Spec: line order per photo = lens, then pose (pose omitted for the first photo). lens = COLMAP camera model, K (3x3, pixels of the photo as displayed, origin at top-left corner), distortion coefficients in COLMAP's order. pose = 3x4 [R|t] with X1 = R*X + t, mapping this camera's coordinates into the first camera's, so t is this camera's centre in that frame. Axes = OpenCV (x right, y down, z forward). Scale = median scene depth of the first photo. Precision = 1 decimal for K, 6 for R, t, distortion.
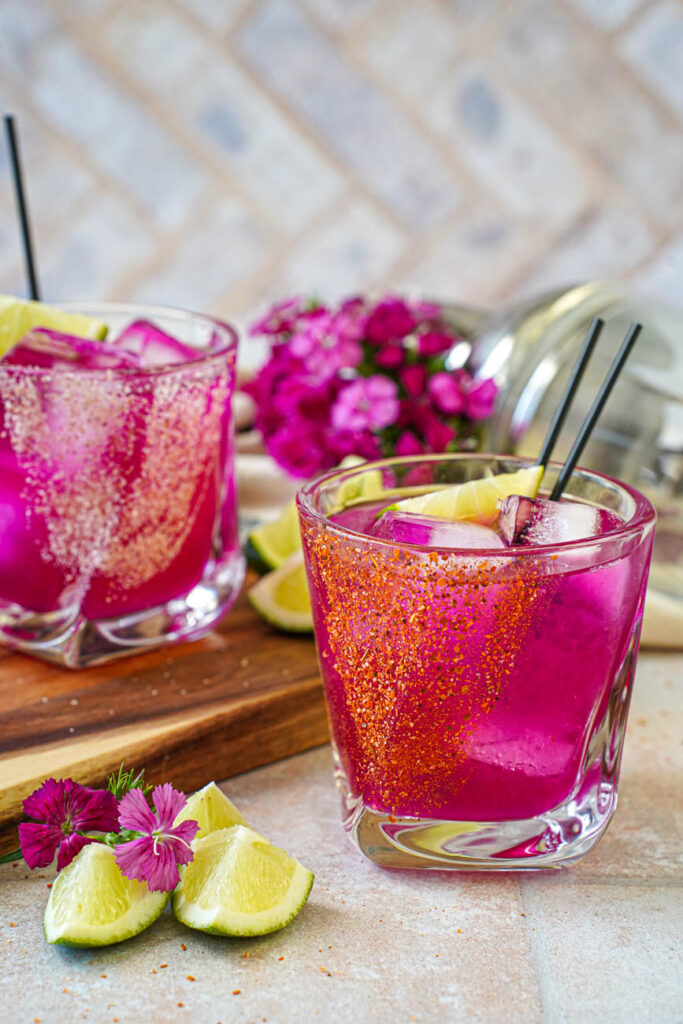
lens RADIAL K [[2232.8, 0, 336.5], [0, 2232.8, 508.7], [0, 0, 1]] dist [0.561513, 0.000000]
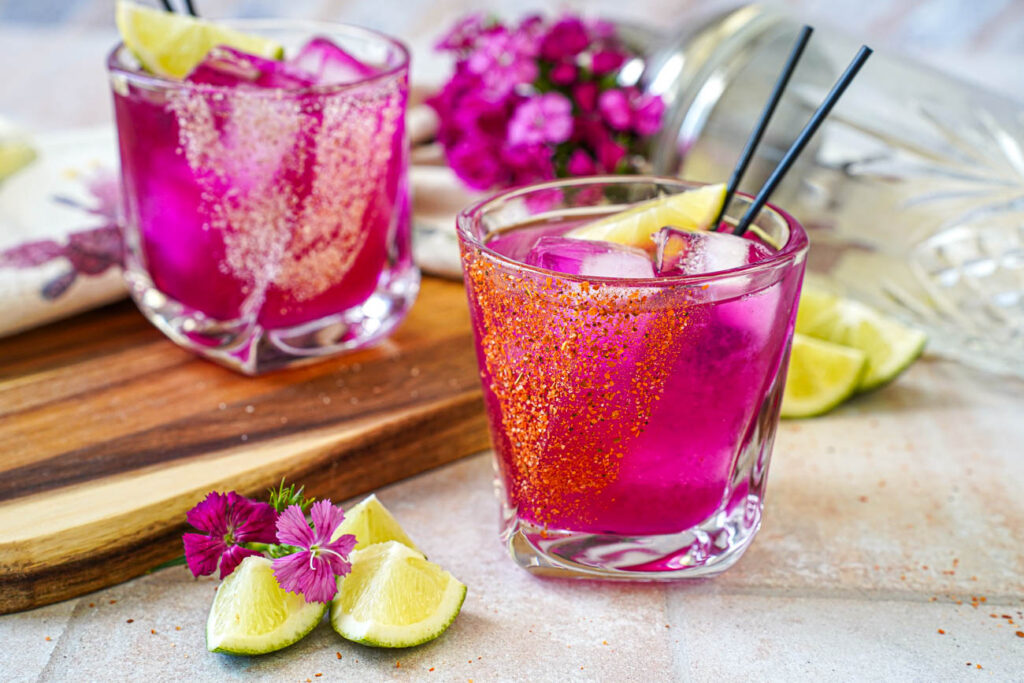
lens RADIAL K [[1854.1, 0, 514.4], [0, 1854.1, 351.0], [0, 0, 1]] dist [0.361759, 0.000000]
pose [[0.999671, 0.012405, -0.022442, 0.027362], [-0.010332, 0.995868, 0.090224, -0.021896], [0.023468, -0.089962, 0.995669, 0.146318]]
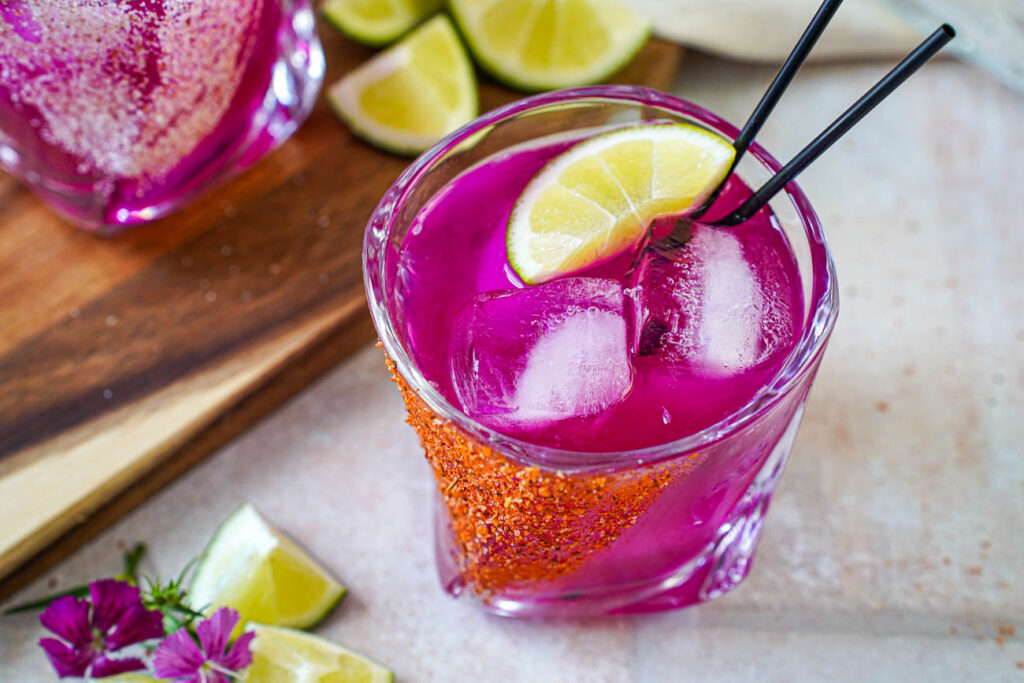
lens RADIAL K [[2024.6, 0, 517.0], [0, 2024.6, 340.7], [0, 0, 1]] dist [0.487315, 0.000000]
pose [[0.999907, 0.013133, -0.003777, 0.035356], [-0.007561, 0.761895, 0.647656, -0.411355], [0.011384, -0.647567, 0.761923, 0.447577]]
